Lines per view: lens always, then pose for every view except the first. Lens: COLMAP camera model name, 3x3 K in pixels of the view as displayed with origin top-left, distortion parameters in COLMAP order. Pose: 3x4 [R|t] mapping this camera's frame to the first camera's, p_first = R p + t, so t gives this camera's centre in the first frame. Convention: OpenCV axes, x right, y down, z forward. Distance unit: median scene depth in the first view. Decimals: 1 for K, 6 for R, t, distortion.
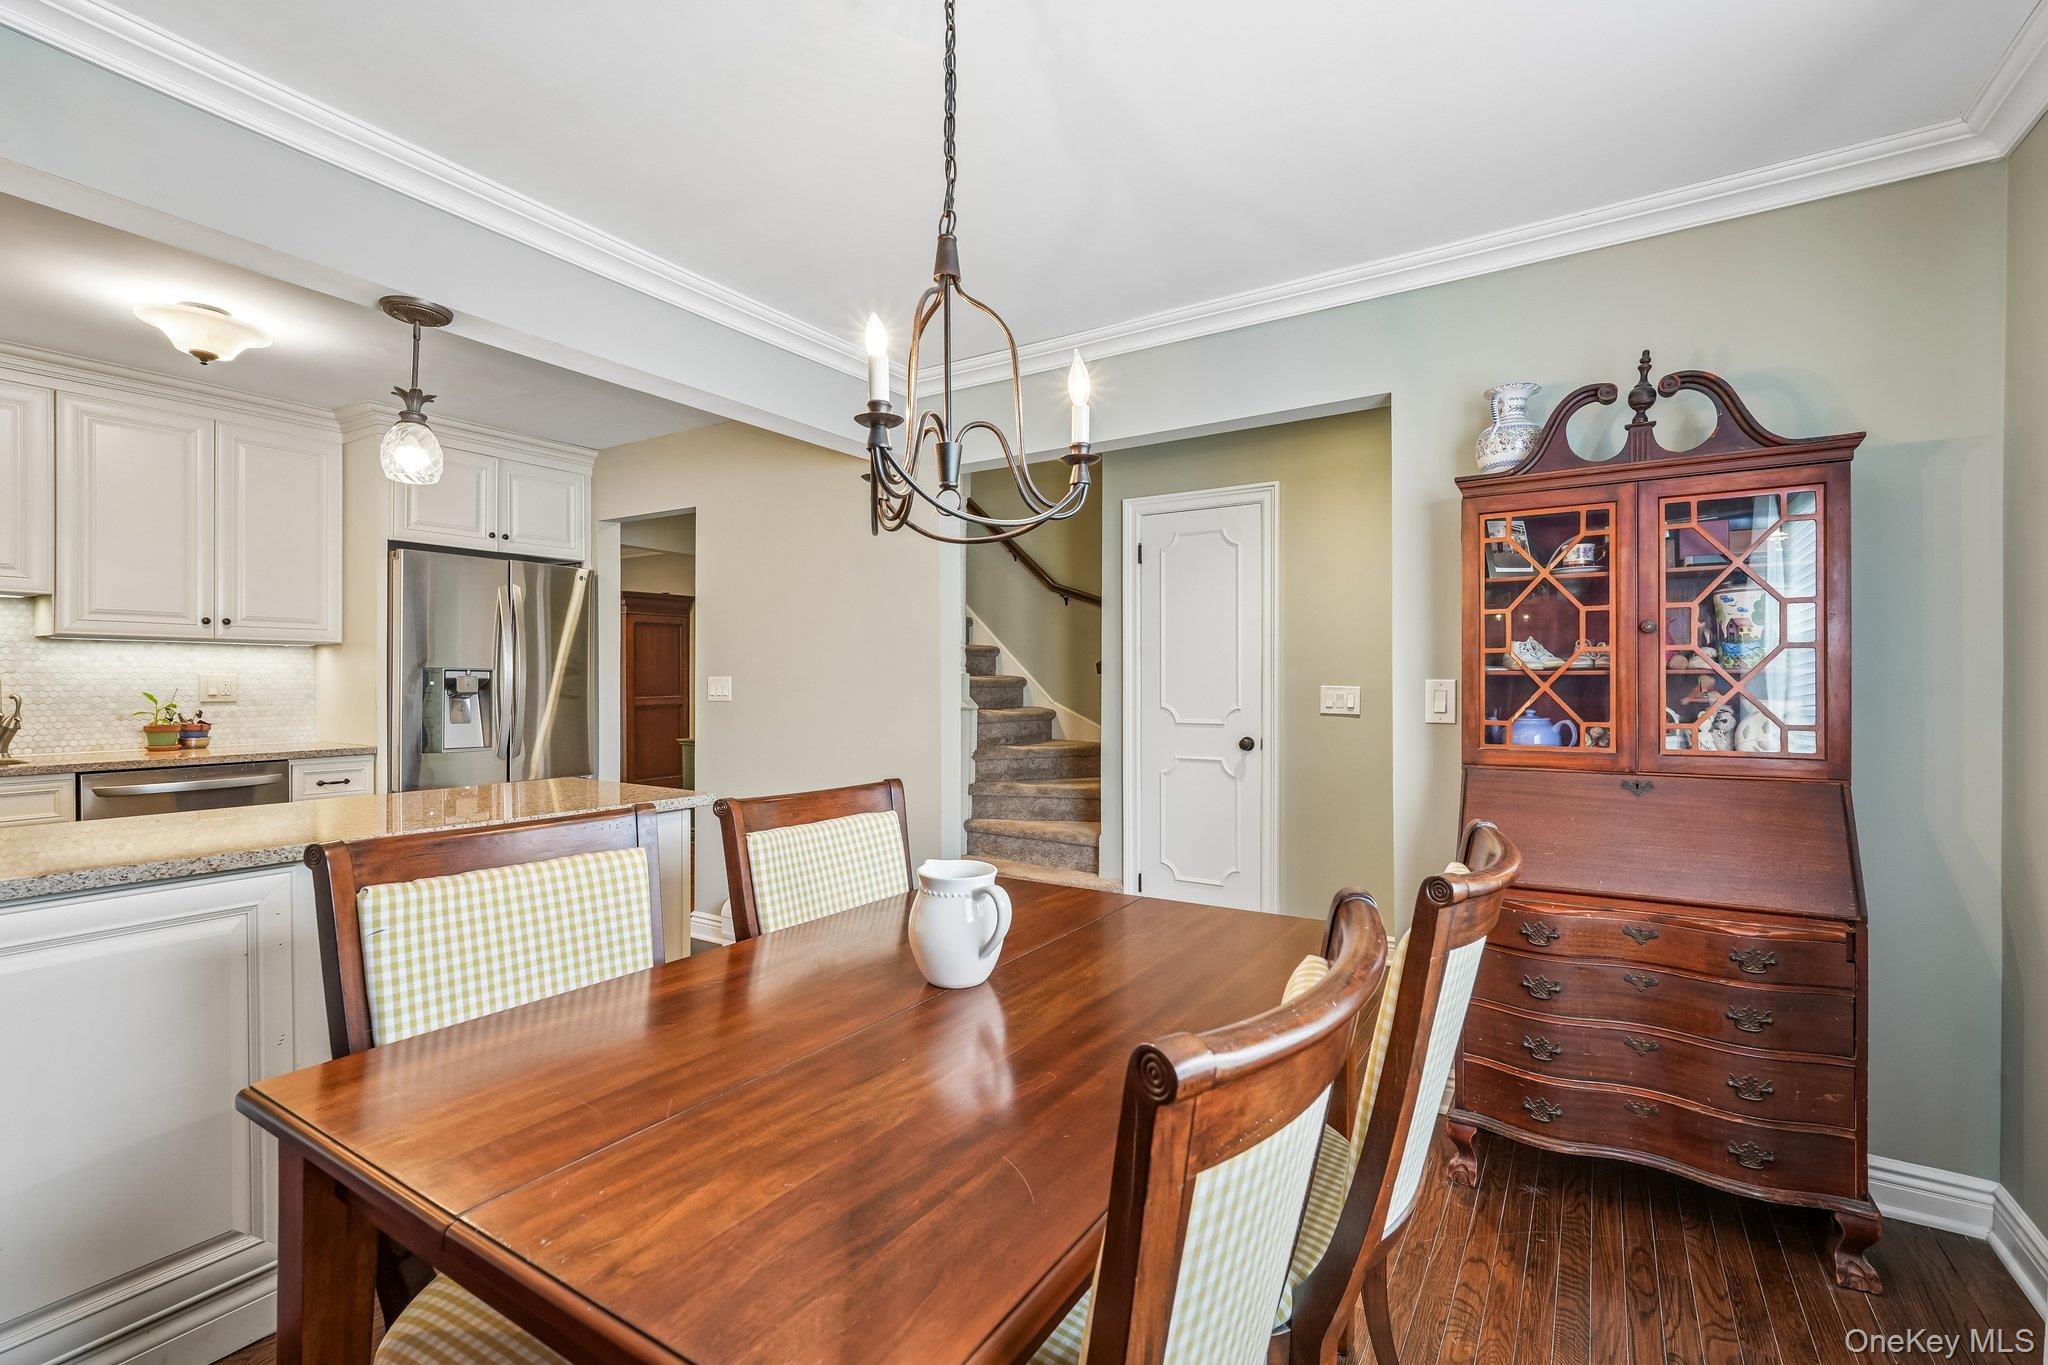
lens RADIAL K [[900.1, 0, 1030.5], [0, 900.1, 679.0], [0, 0, 1]] dist [-0.009542, 0.001575]
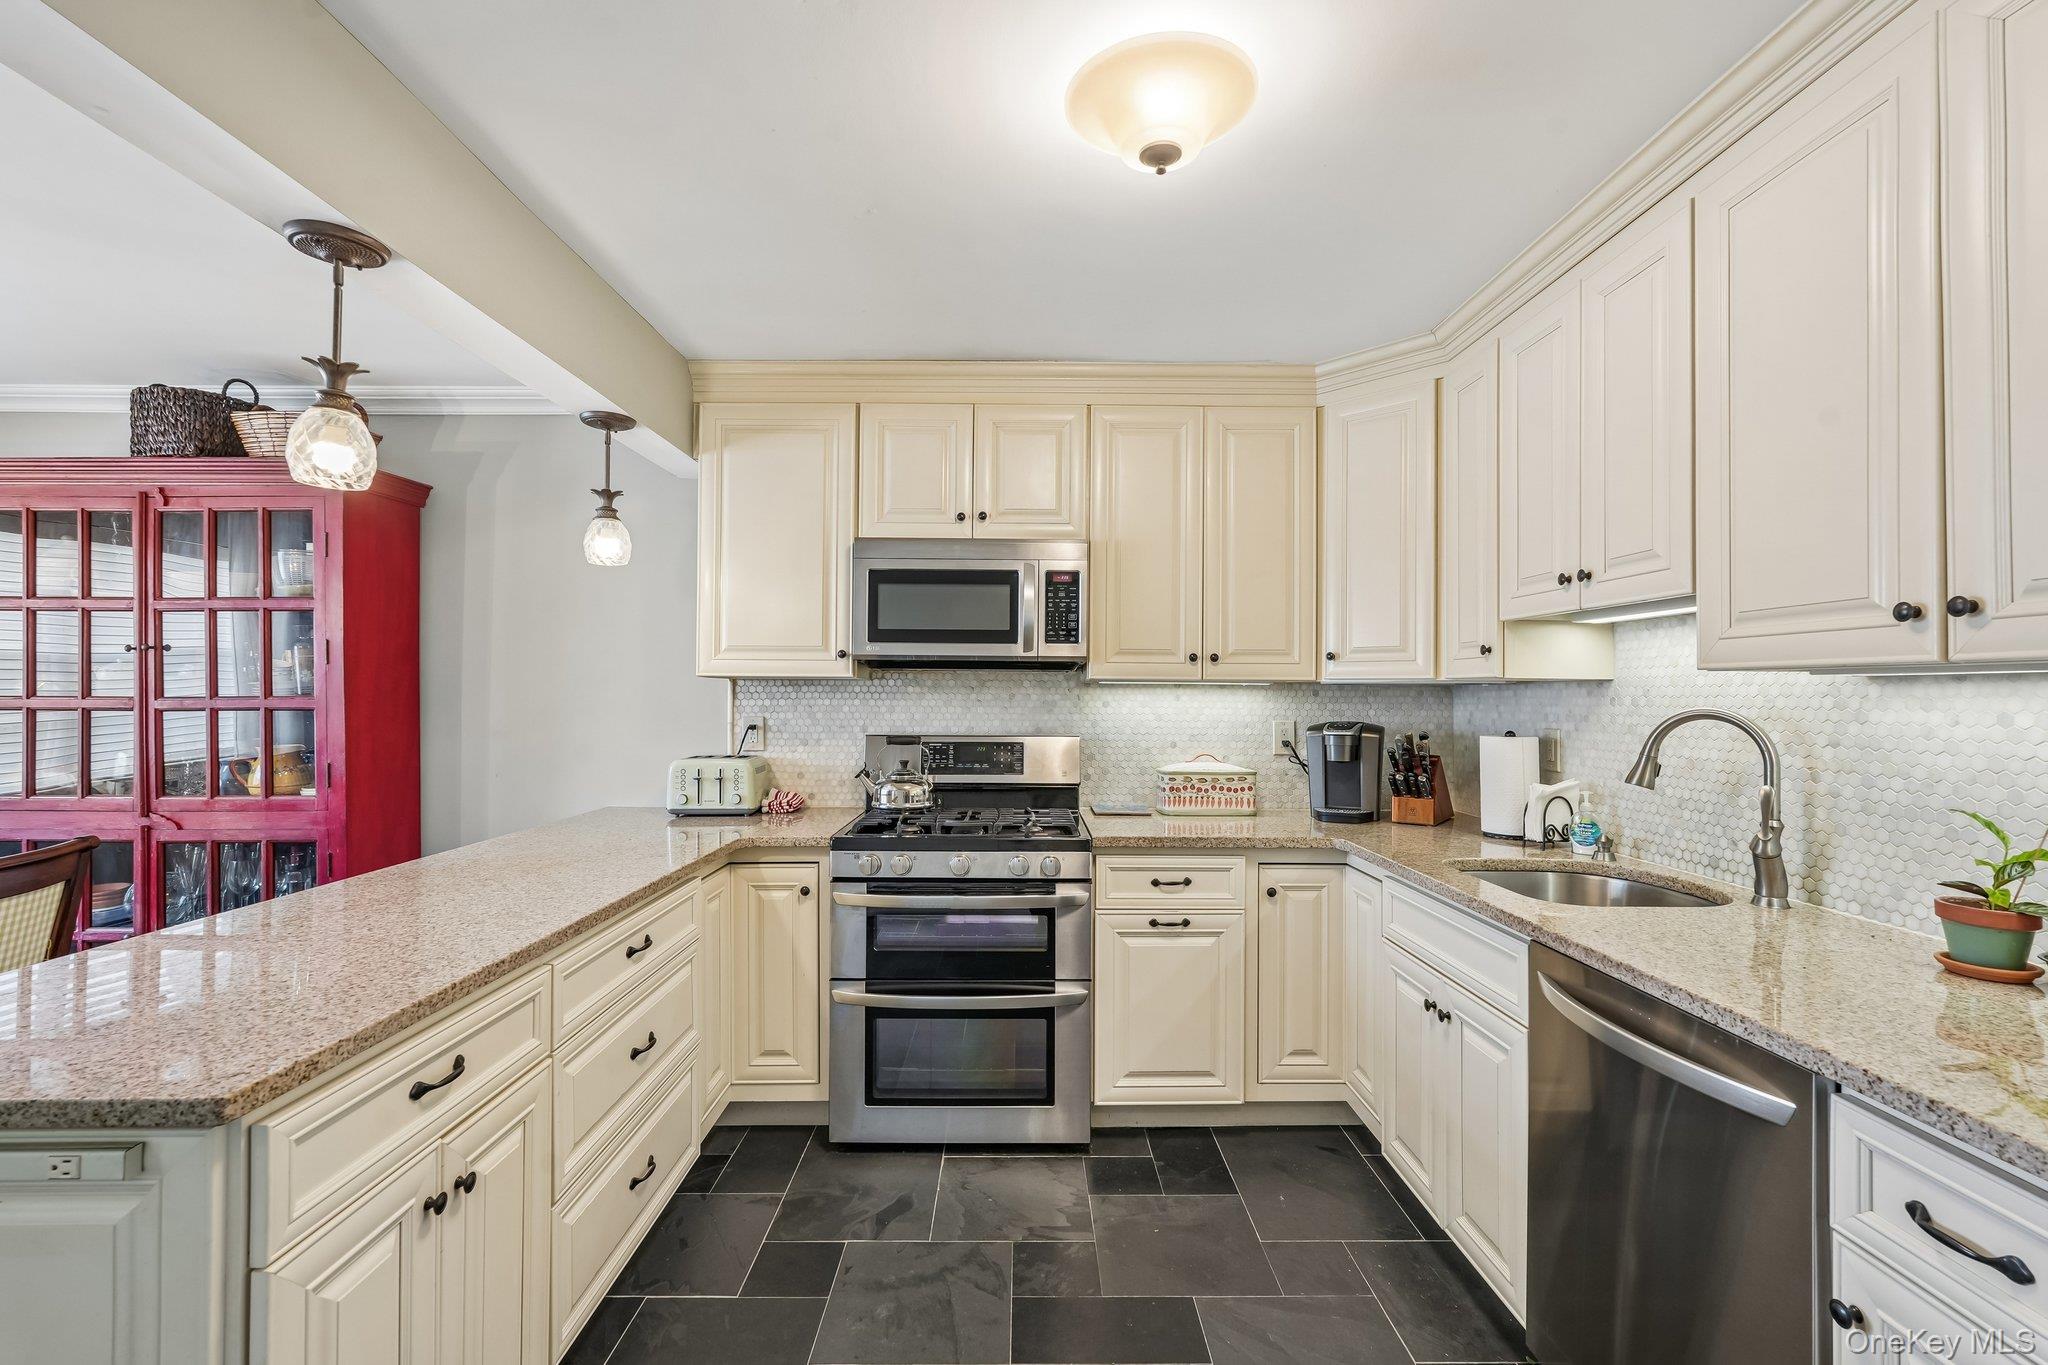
lens RADIAL K [[900.1, 0, 1017.7], [0, 900.1, 682.3], [0, 0, 1]] dist [-0.009542, 0.001575]
pose [[-0.844169, -0.014721, -0.535876, -0.405381], [-0.009213, 0.999874, -0.012954, -0.027349], [0.535999, -0.005998, -0.844198, 0.997829]]
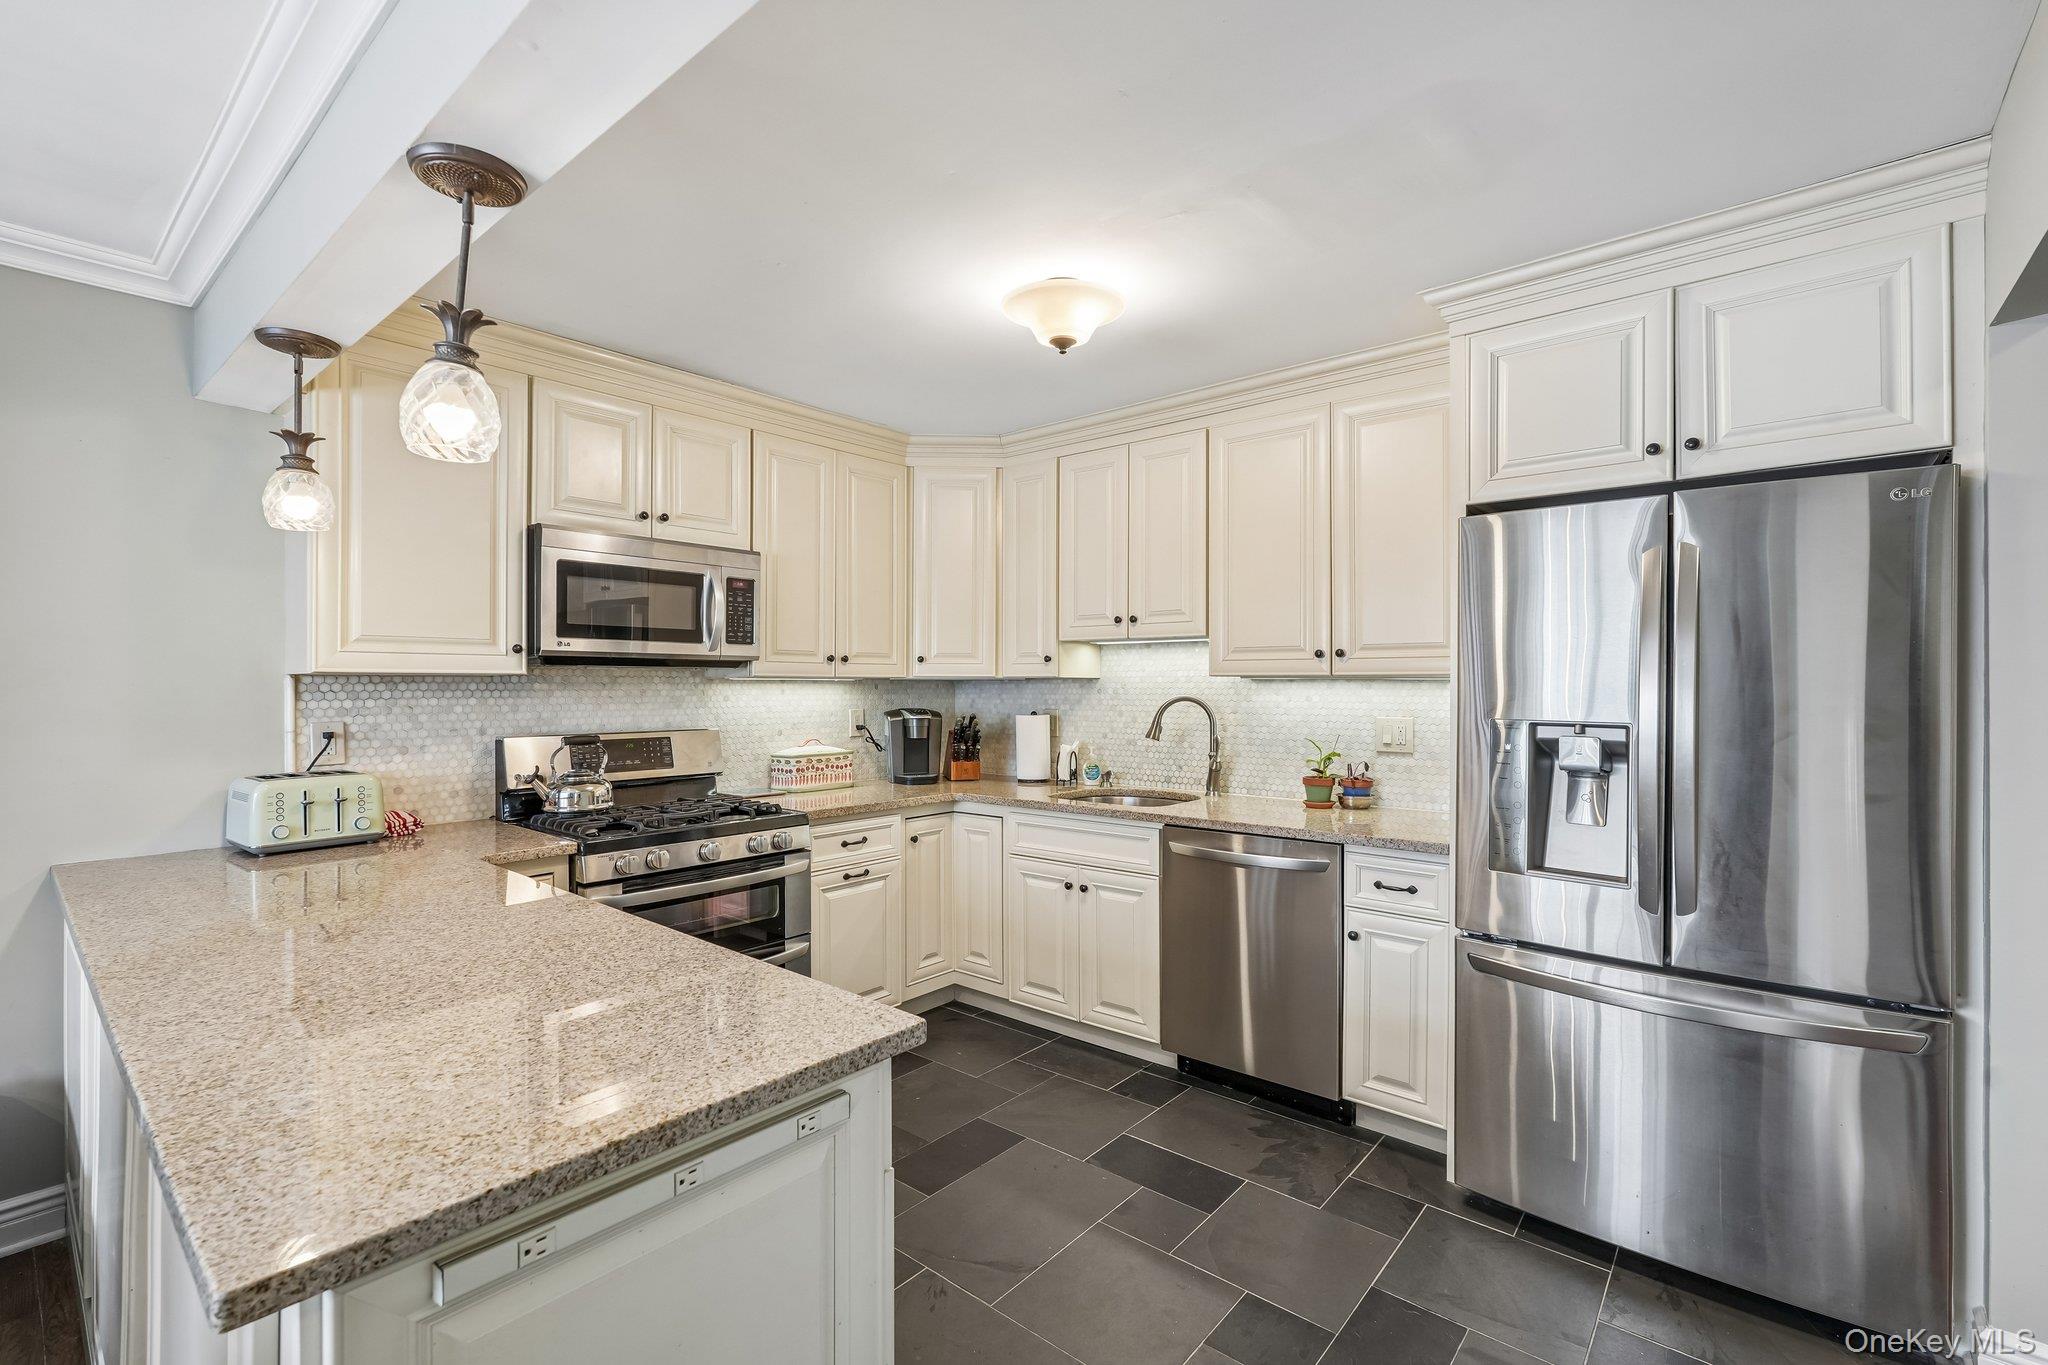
lens RADIAL K [[900.1, 0, 1028.9], [0, 900.1, 685.4], [0, 0, 1]] dist [-0.009542, 0.001575]
pose [[-0.143115, -0.001673, -0.989705, -0.073092], [-0.002027, 0.999997, -0.001397, -0.031132], [0.989704, 0.001806, -0.143118, 0.772811]]
